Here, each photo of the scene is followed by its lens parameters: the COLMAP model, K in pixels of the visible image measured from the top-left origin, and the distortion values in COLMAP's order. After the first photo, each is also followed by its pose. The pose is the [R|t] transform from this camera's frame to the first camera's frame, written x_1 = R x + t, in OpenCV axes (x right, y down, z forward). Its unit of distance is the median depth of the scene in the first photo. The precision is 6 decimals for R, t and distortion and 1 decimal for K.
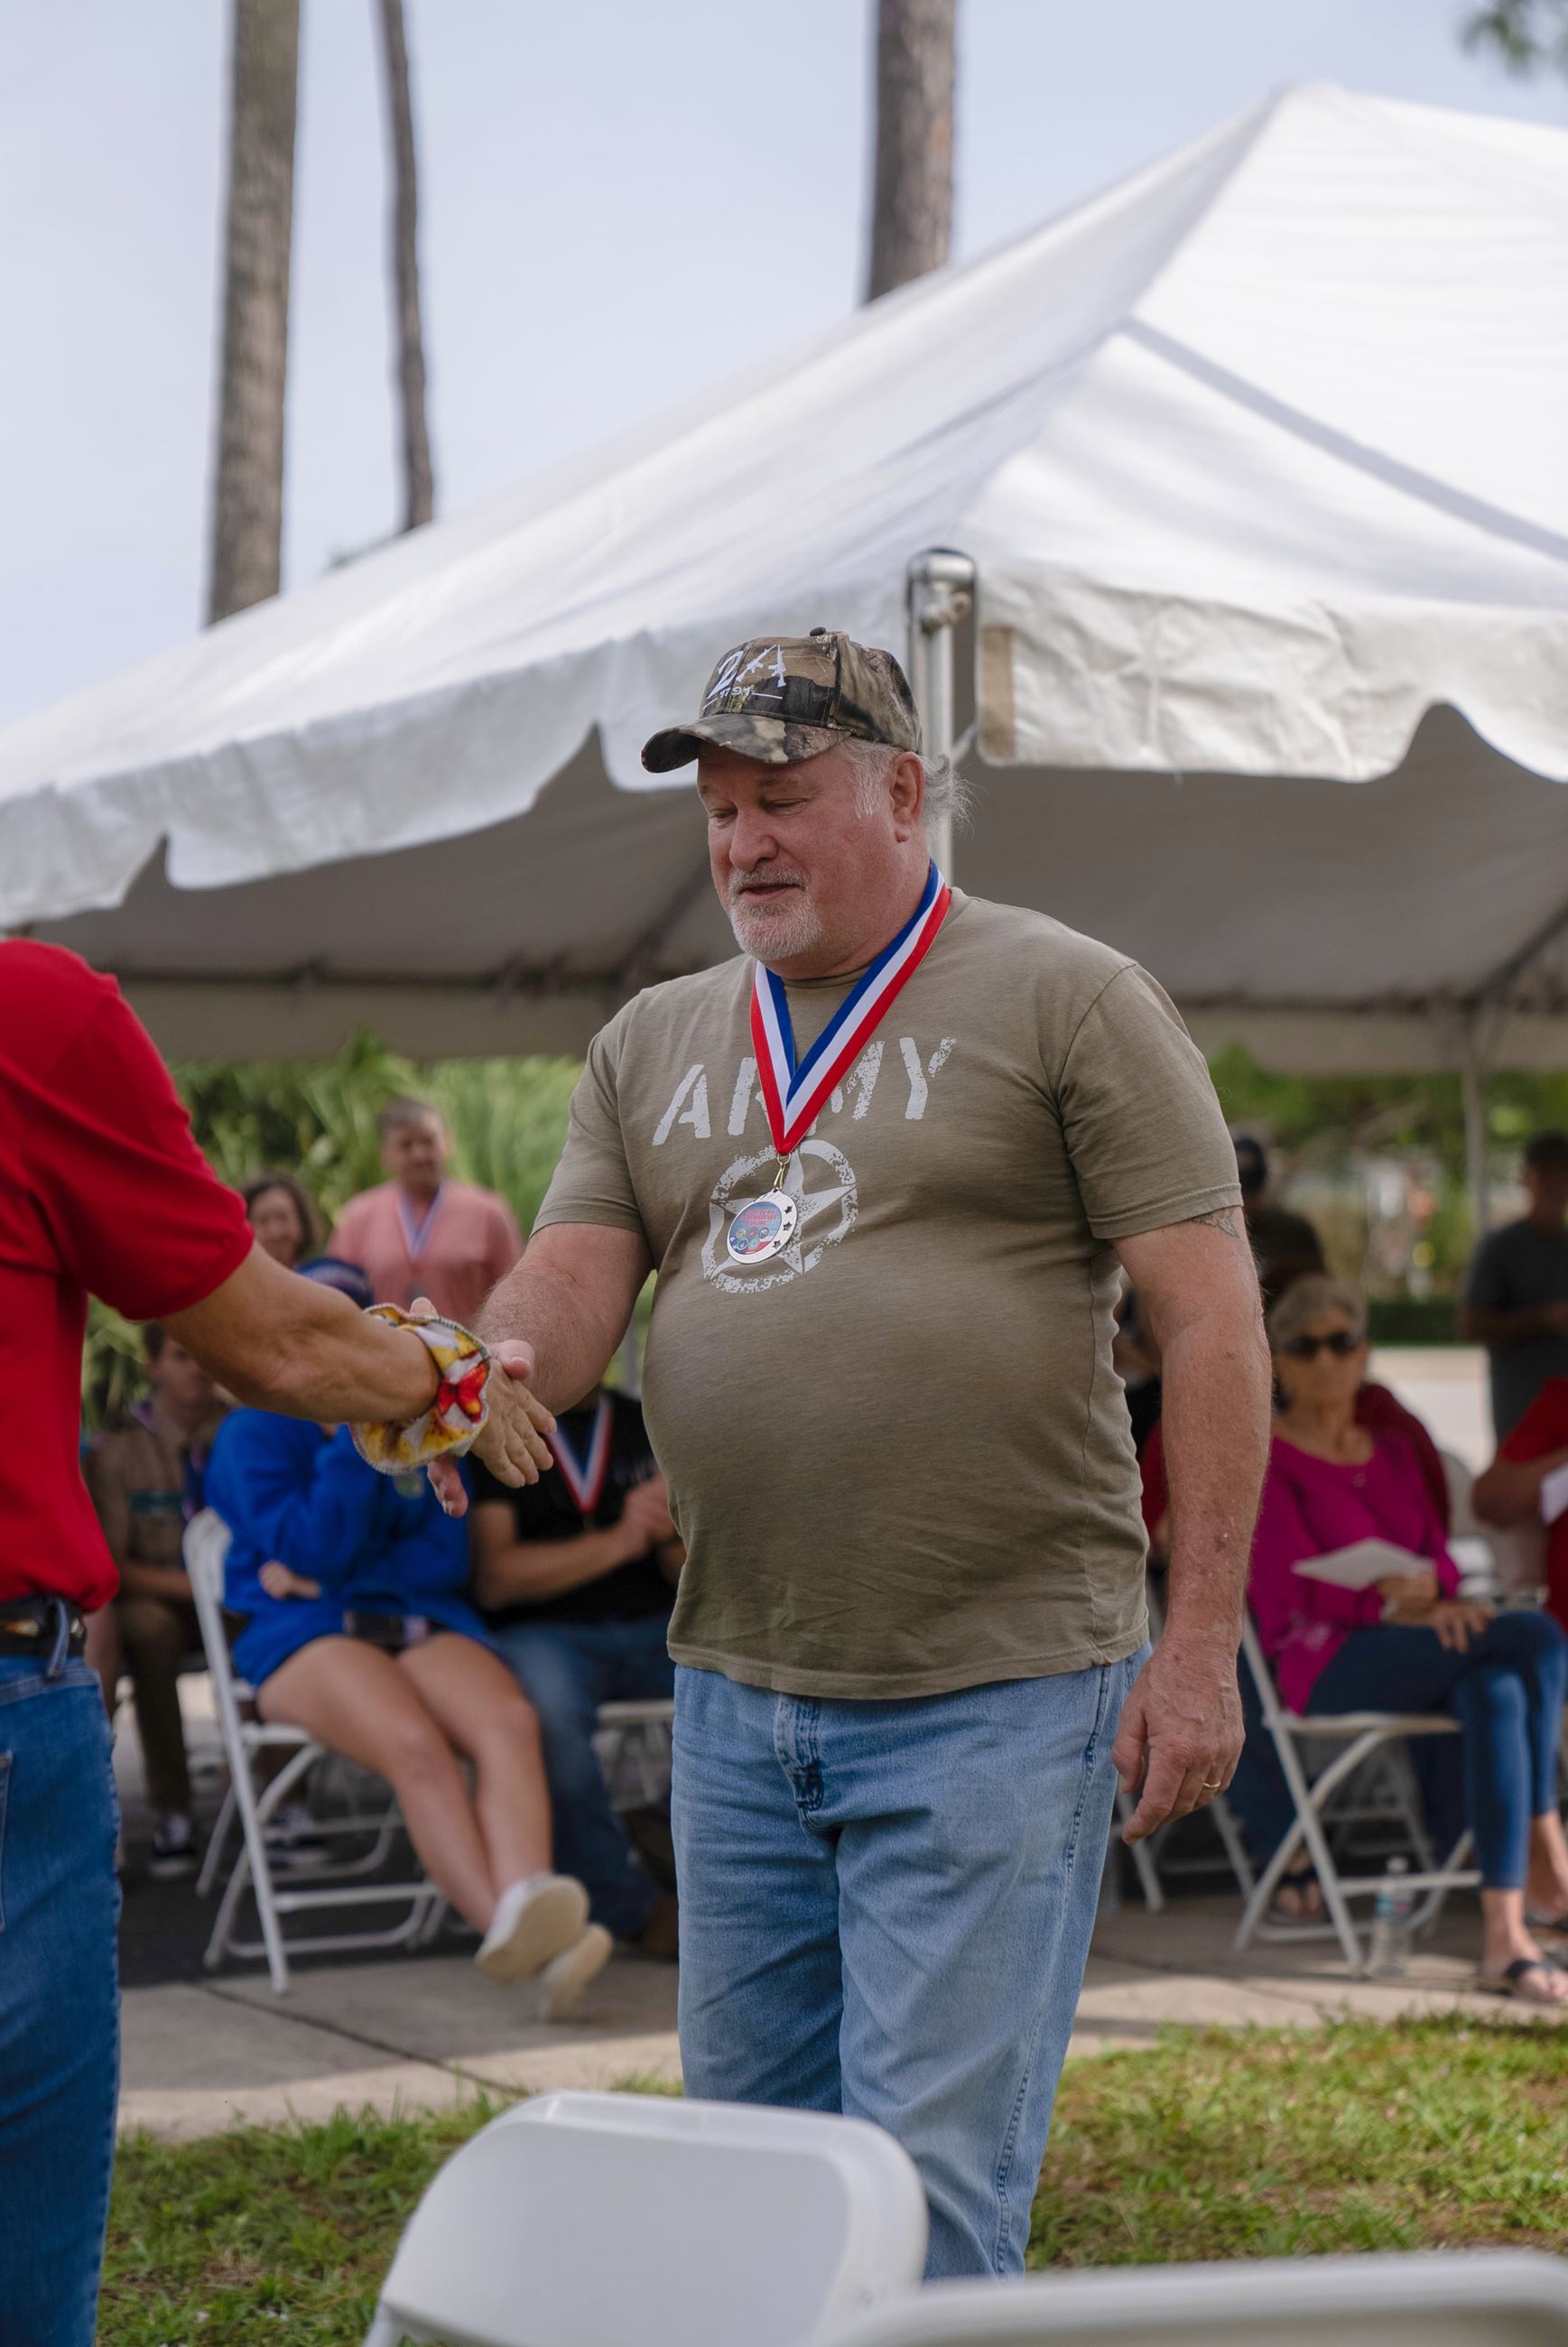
lens RADIAL K [[4722.6, 0, 784.0], [0, 4722.6, 1173.5], [0, 0, 1]] dist [0.324873, 0.237739]
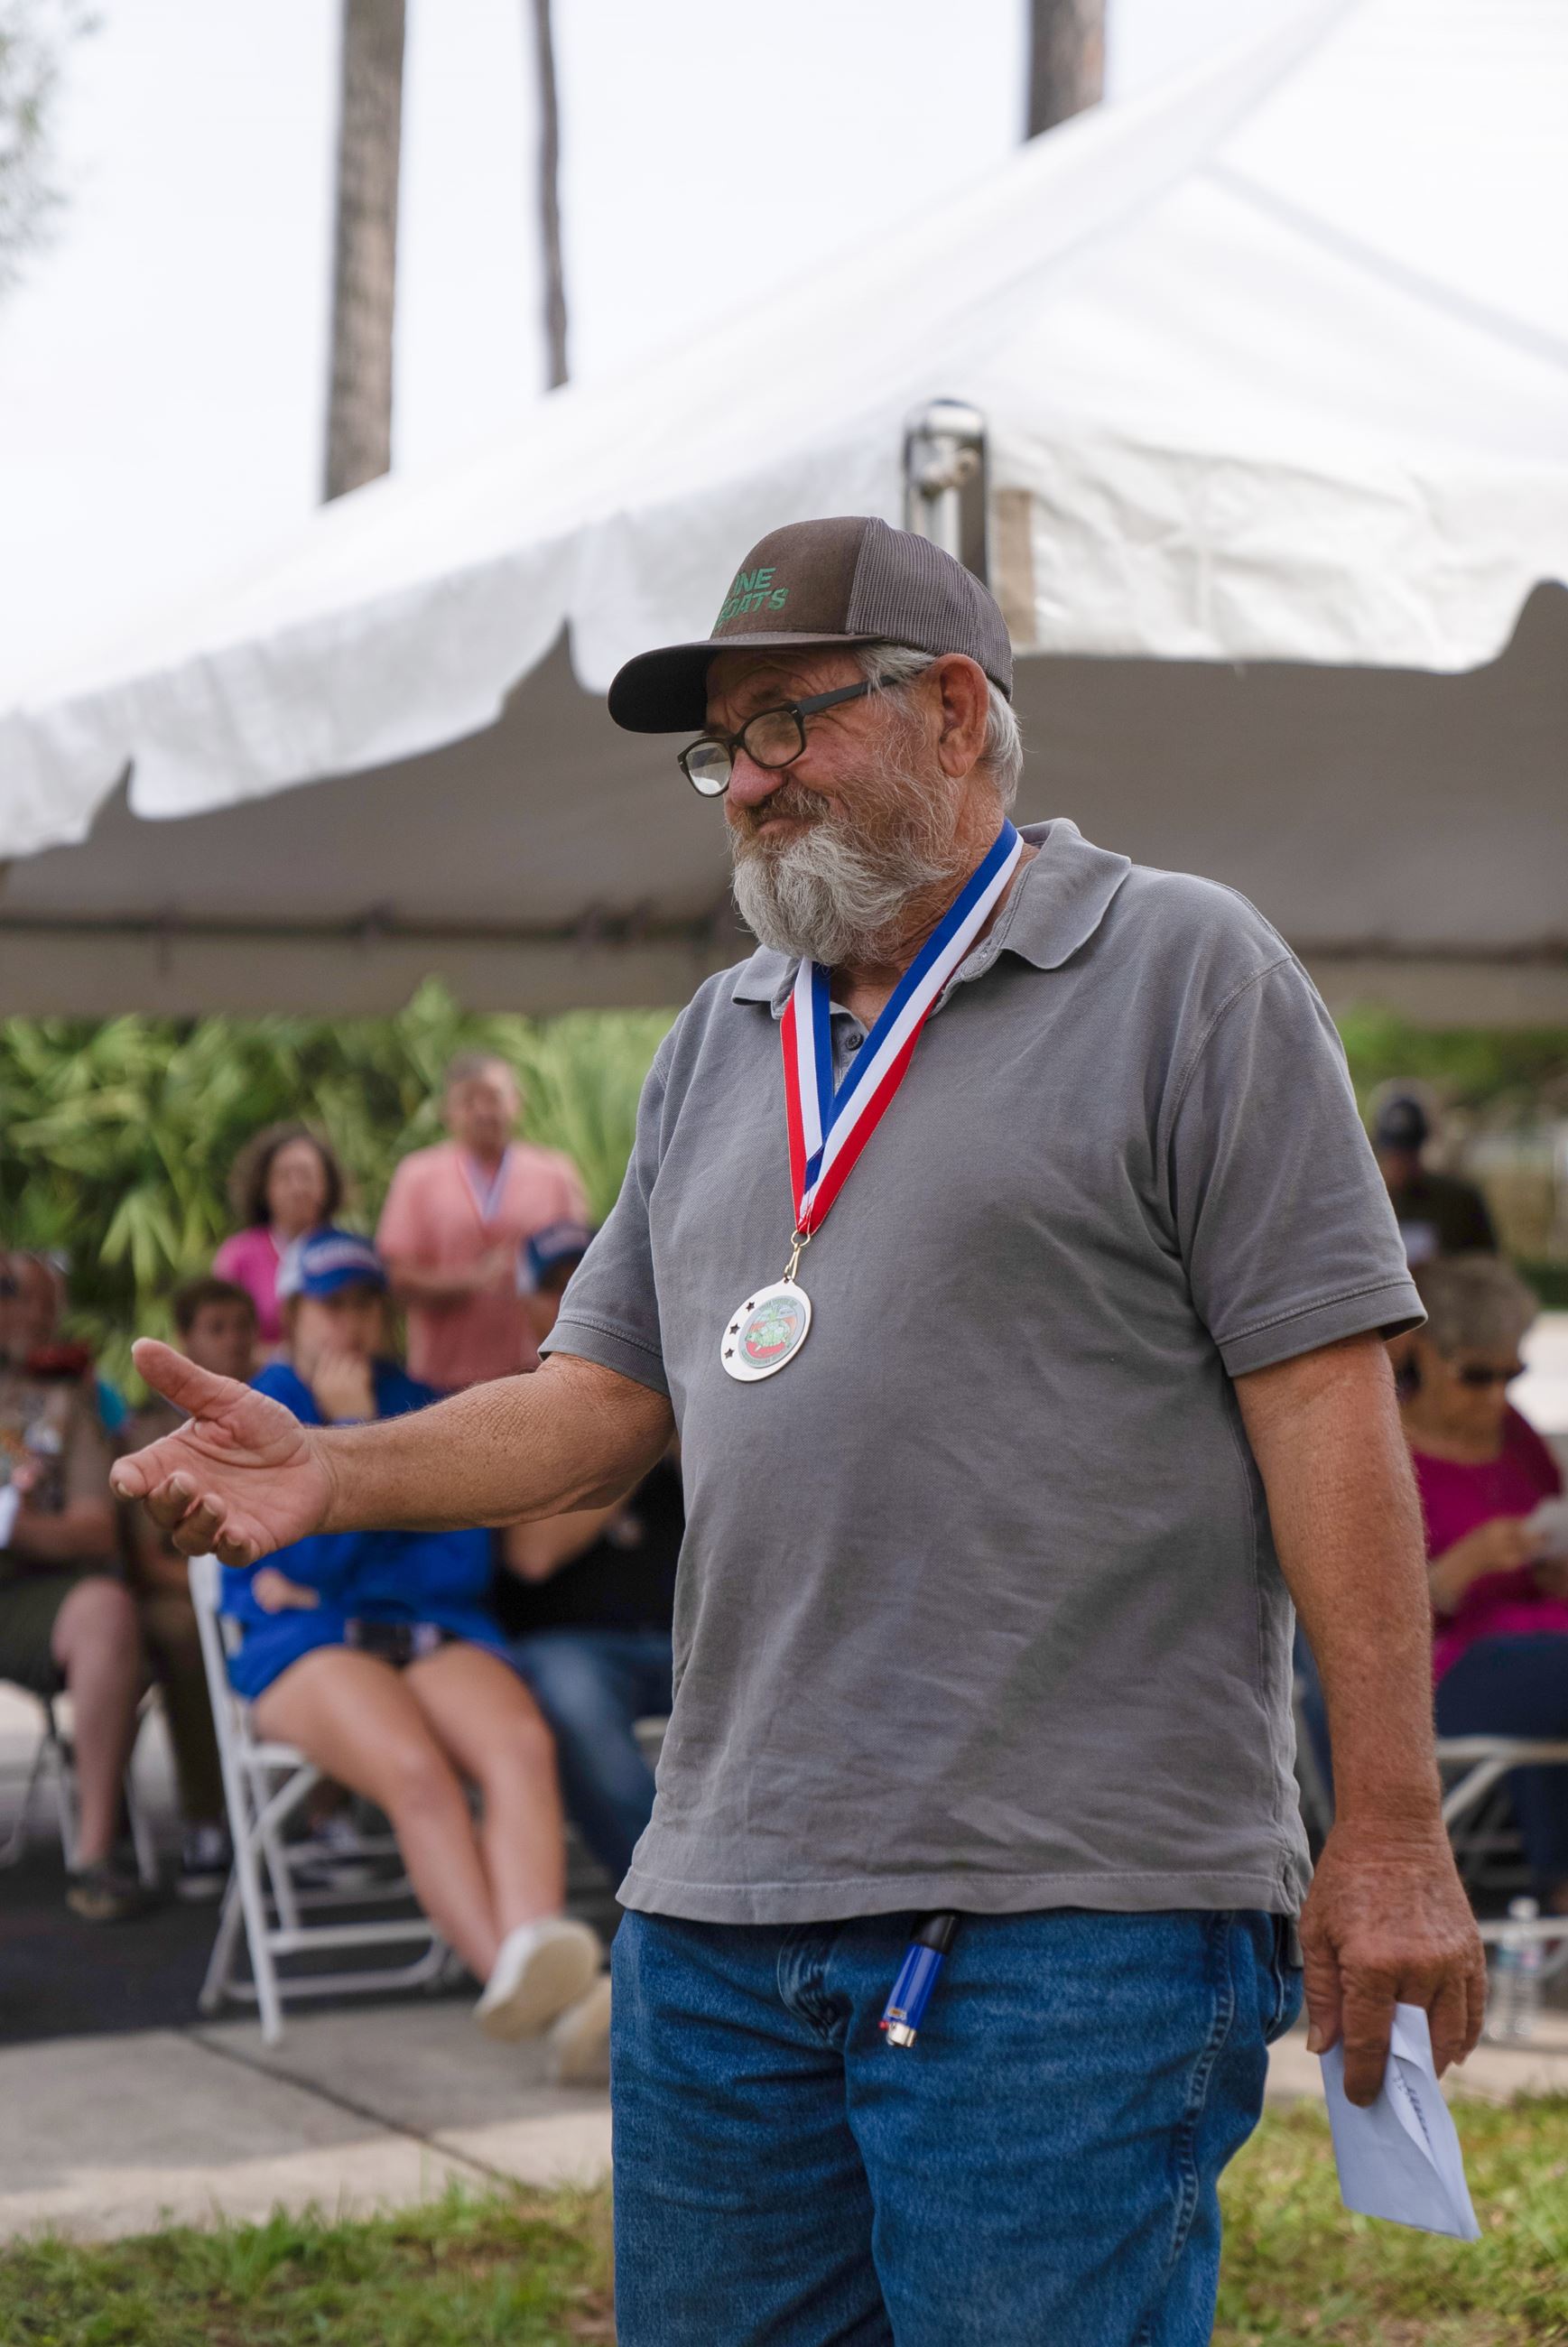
lens RADIAL K [[4468.2, 0, 784.0], [0, 4468.2, 1173.5], [0, 0, 1]] dist [0.327691, 0.167459]
pose [[0.998372, -0.004606, -0.056859, 0.046279], [0.005075, 0.999954, 0.008105, 0.000872], [0.056819, -0.008380, 0.998349, 0.174731]]
